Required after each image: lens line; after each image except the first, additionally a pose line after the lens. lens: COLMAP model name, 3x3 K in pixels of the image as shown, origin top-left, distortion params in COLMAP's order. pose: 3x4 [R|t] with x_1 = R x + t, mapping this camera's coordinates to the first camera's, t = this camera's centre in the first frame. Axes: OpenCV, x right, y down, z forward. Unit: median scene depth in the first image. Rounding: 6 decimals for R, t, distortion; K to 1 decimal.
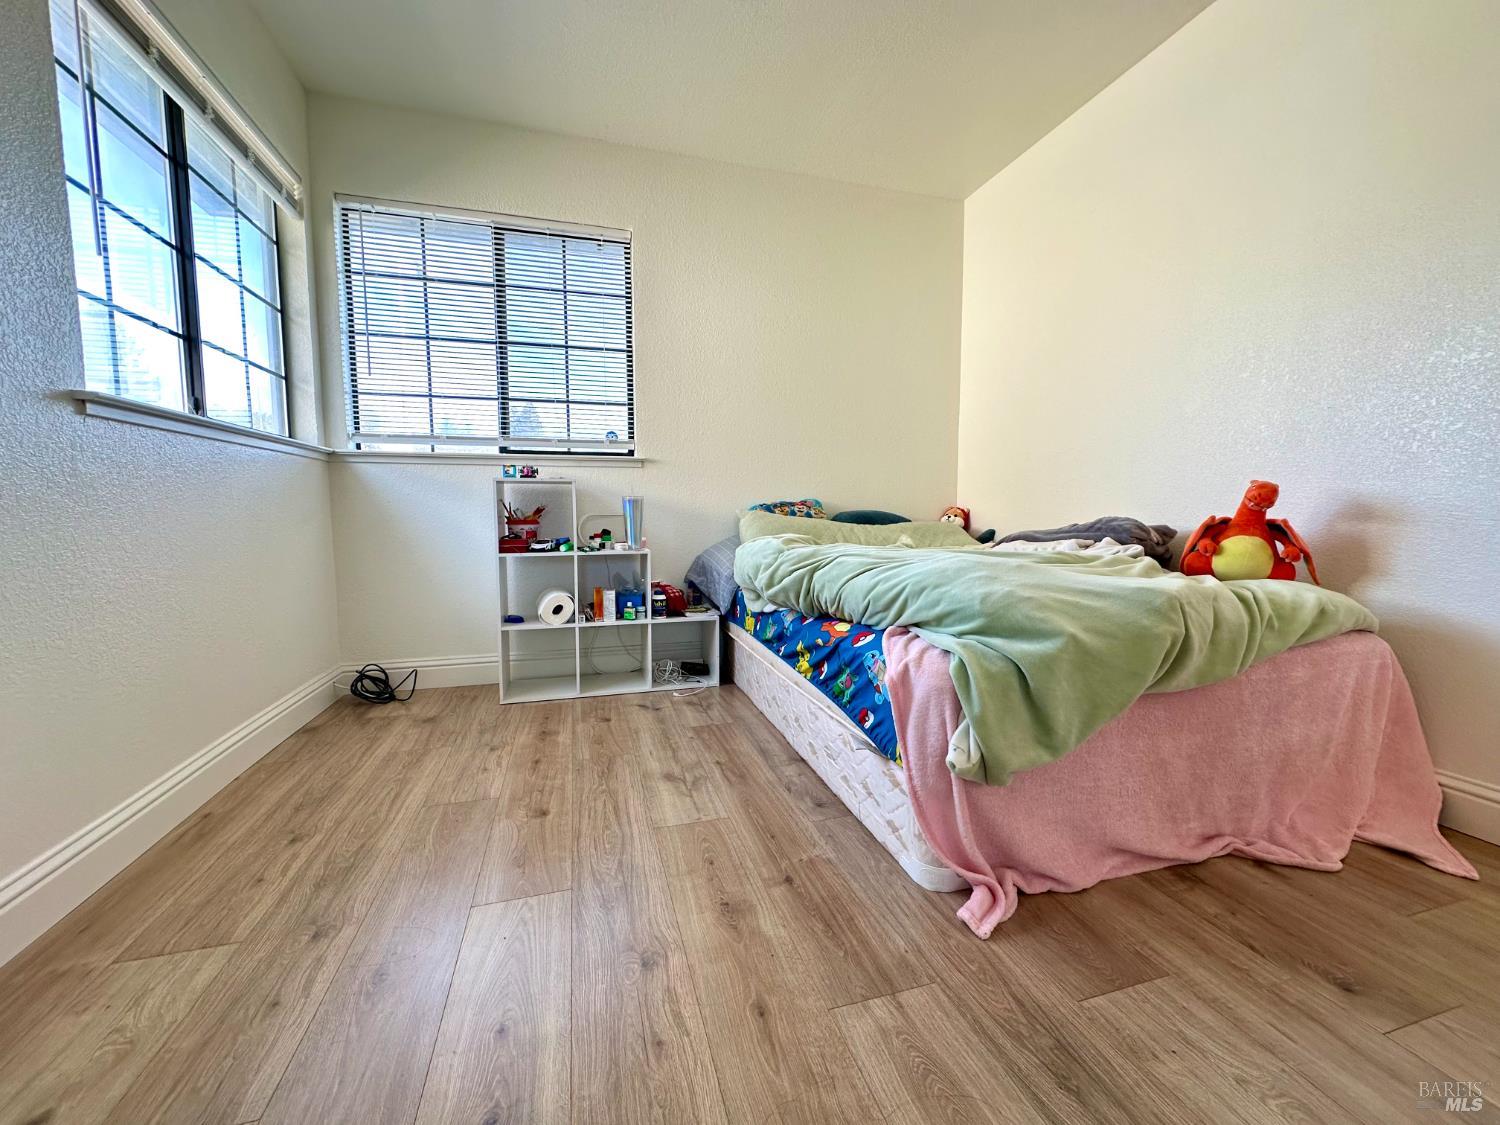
lens RADIAL K [[597.7, 0, 748.3], [0, 597.7, 562.2], [0, 0, 1]] dist [-0.002852, 0.001105]
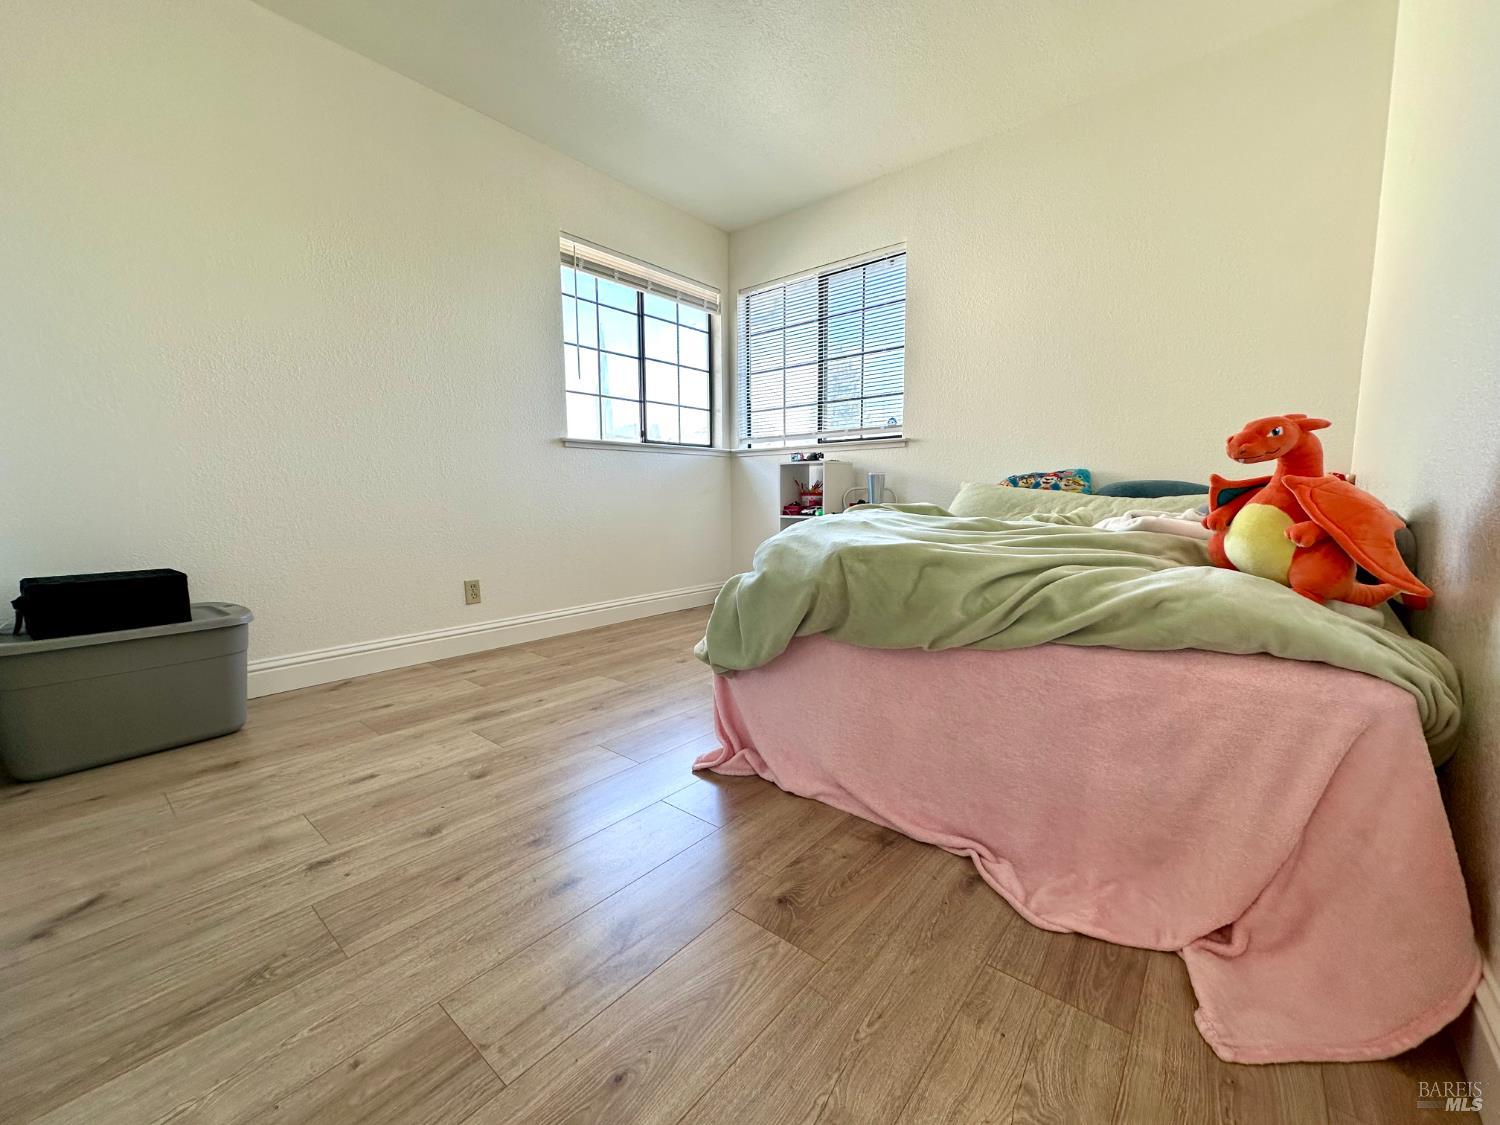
lens RADIAL K [[597.7, 0, 743.5], [0, 597.7, 563.3], [0, 0, 1]] dist [-0.002852, 0.001105]
pose [[0.551604, 0.094666, -0.828717, 0.688672], [-0.066722, 0.995363, 0.069291, 0.005836], [0.831433, 0.017072, 0.555363, 0.115655]]
